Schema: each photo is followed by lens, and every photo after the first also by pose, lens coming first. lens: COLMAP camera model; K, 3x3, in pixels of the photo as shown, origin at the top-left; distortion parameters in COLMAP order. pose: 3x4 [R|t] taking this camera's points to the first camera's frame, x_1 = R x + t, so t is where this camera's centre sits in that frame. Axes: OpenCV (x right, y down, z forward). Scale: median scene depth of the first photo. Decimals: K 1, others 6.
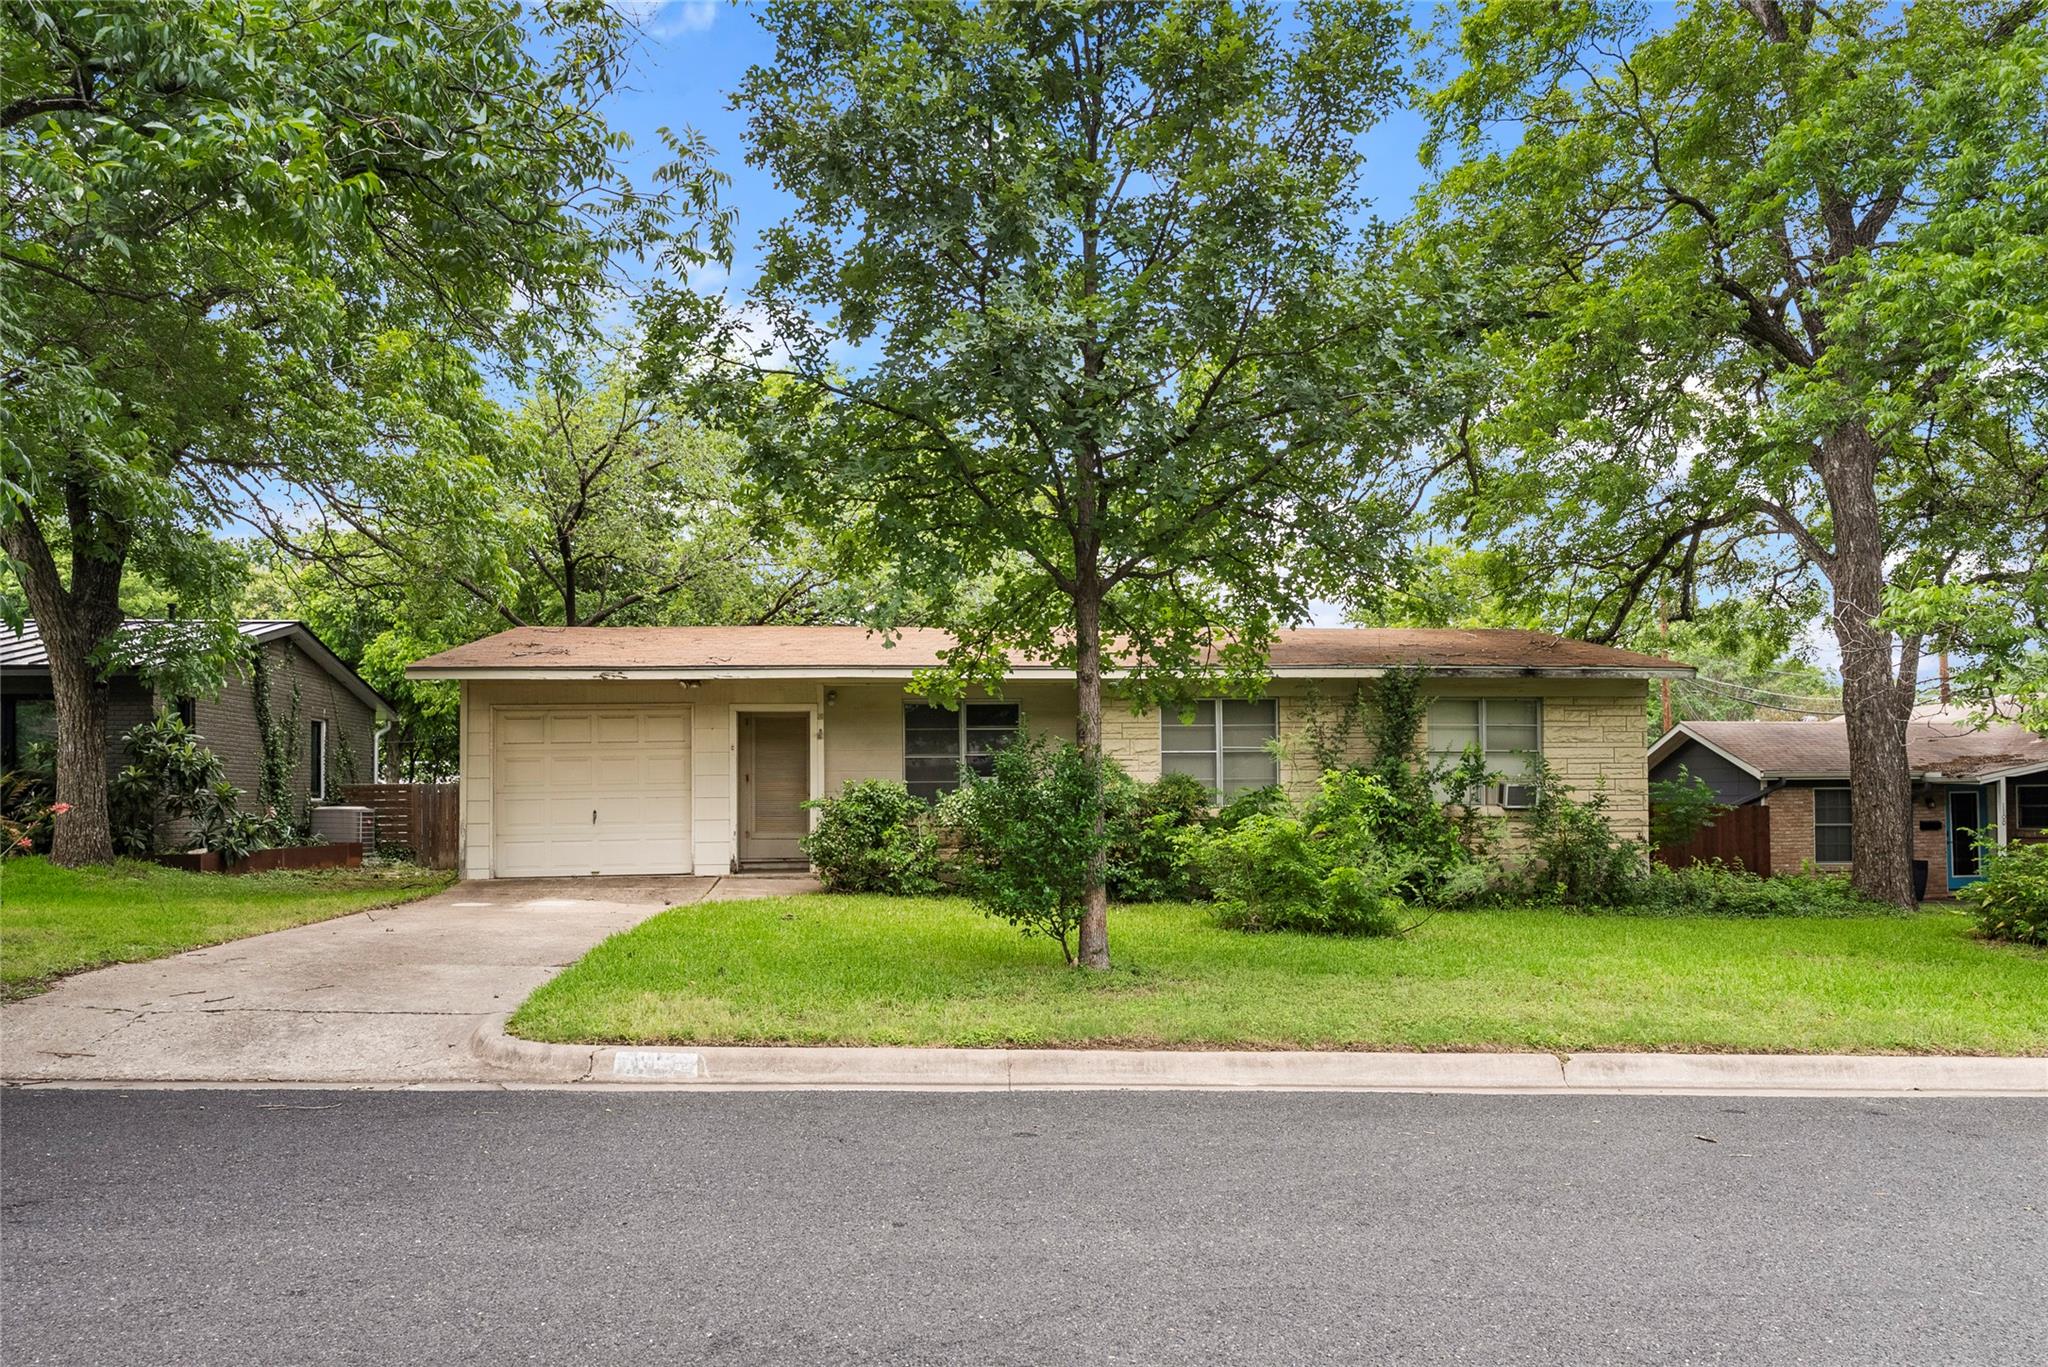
lens RADIAL K [[1379.4, 0, 1024.0], [0, 1379.4, 683.5], [0, 0, 1]] dist [-0.000983, 0.000060]
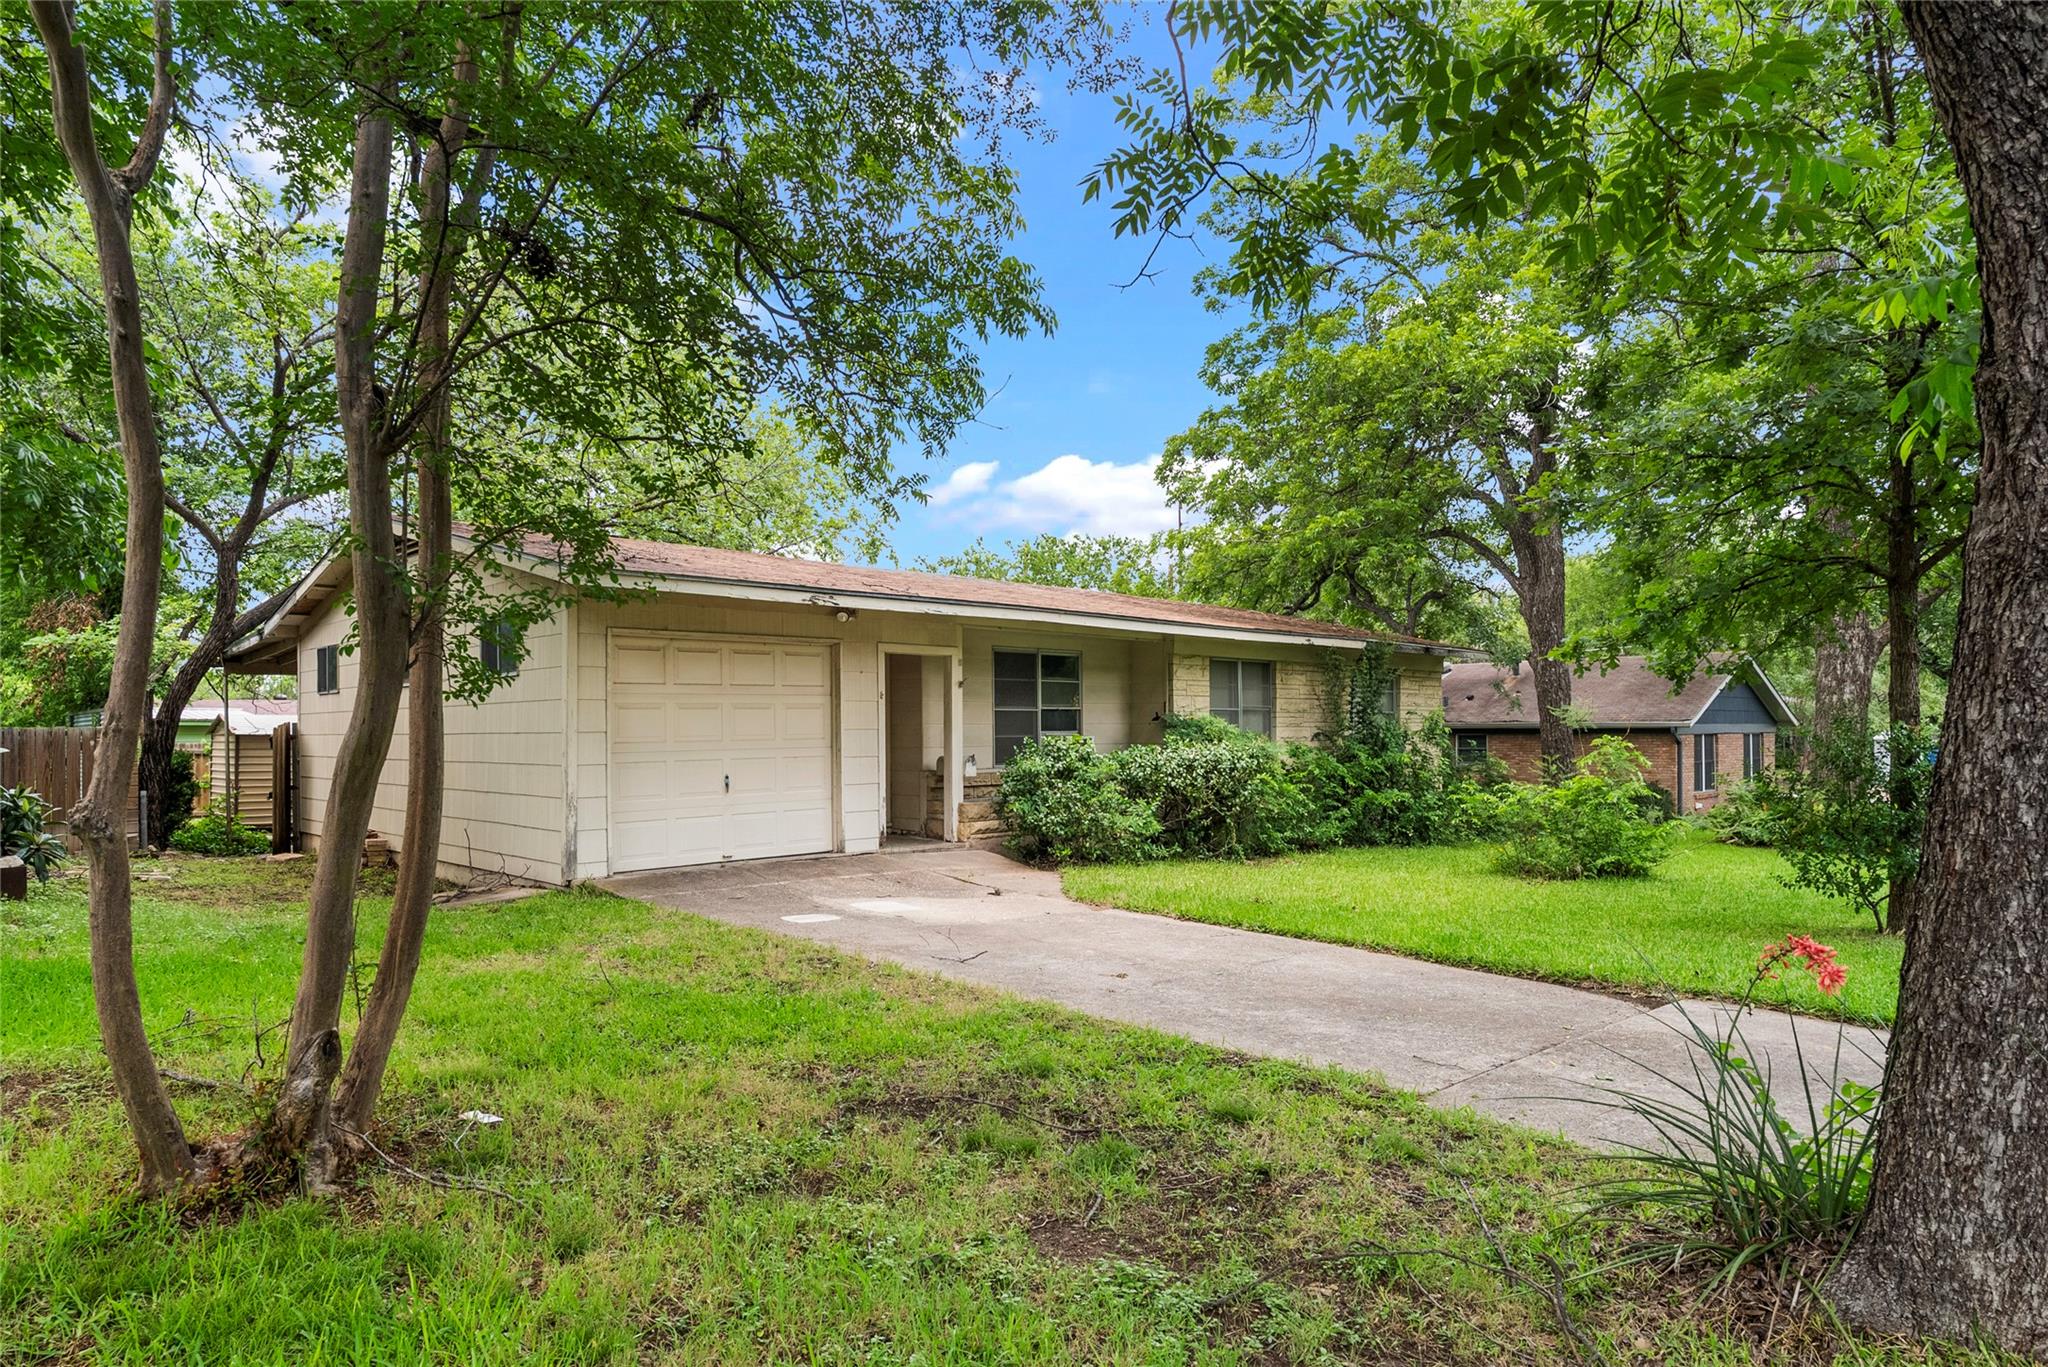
lens RADIAL K [[1339.3, 0, 1024.0], [0, 1339.3, 683.5], [0, 0, 1]] dist [0.000474, 0.000008]
pose [[0.688280, 0.027034, 0.724941, -0.737843], [-0.047535, 0.998838, 0.007883, 0.028859], [-0.723886, -0.039886, 0.688765, 0.386563]]
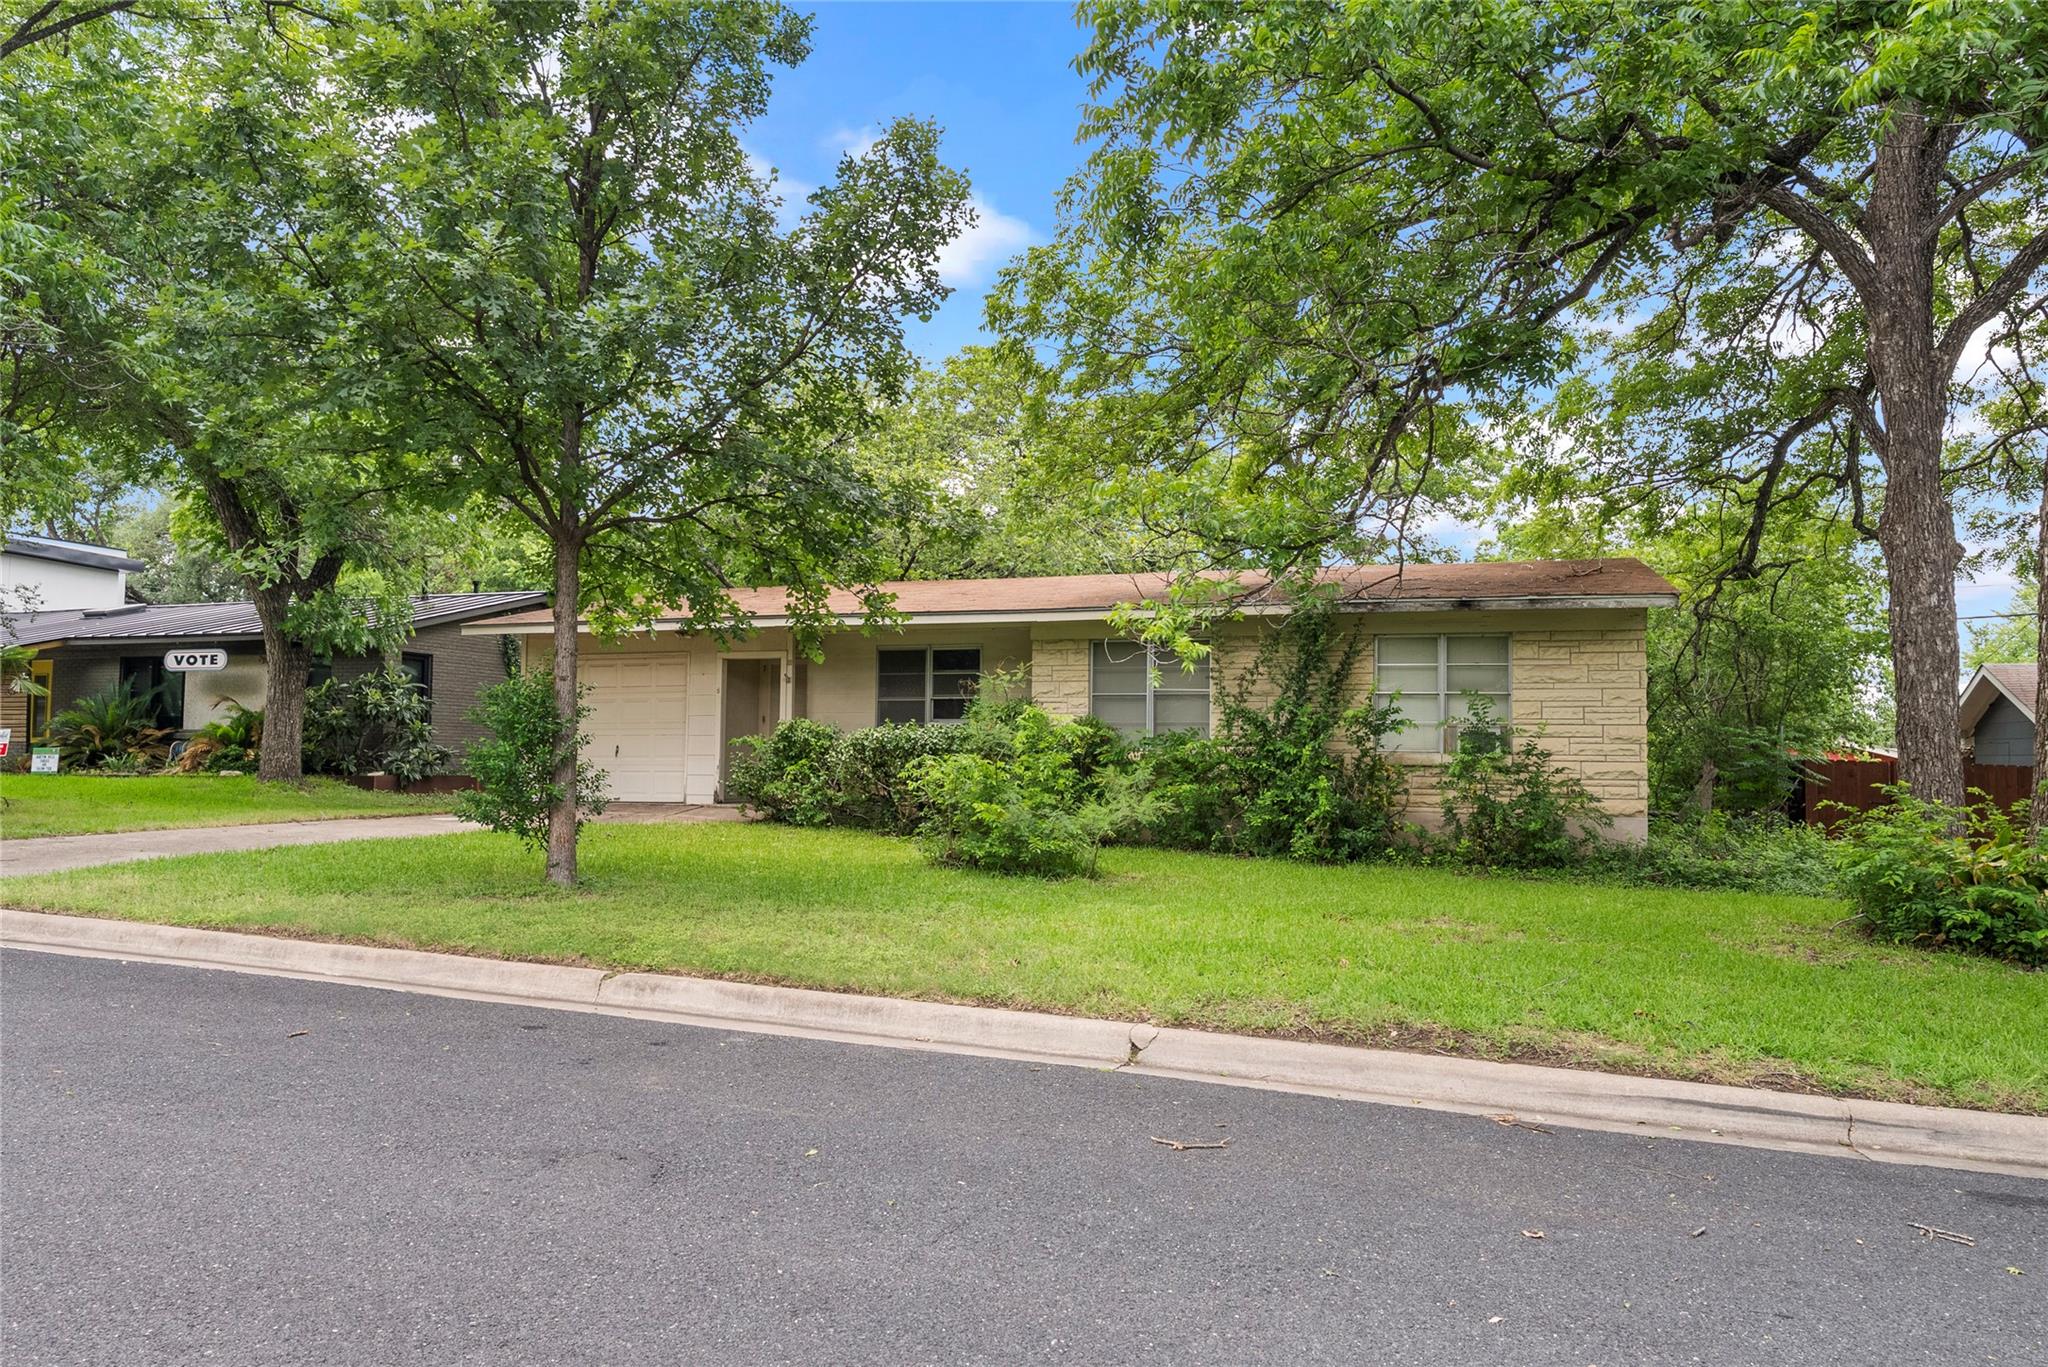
lens RADIAL K [[1379.4, 0, 1024.0], [0, 1379.4, 683.5], [0, 0, 1]] dist [-0.000983, 0.000060]
pose [[0.923612, -0.005552, -0.383289, 0.444787], [0.022719, 0.998930, 0.040275, 0.000581], [0.382655, -0.045906, 0.922750, 0.057237]]
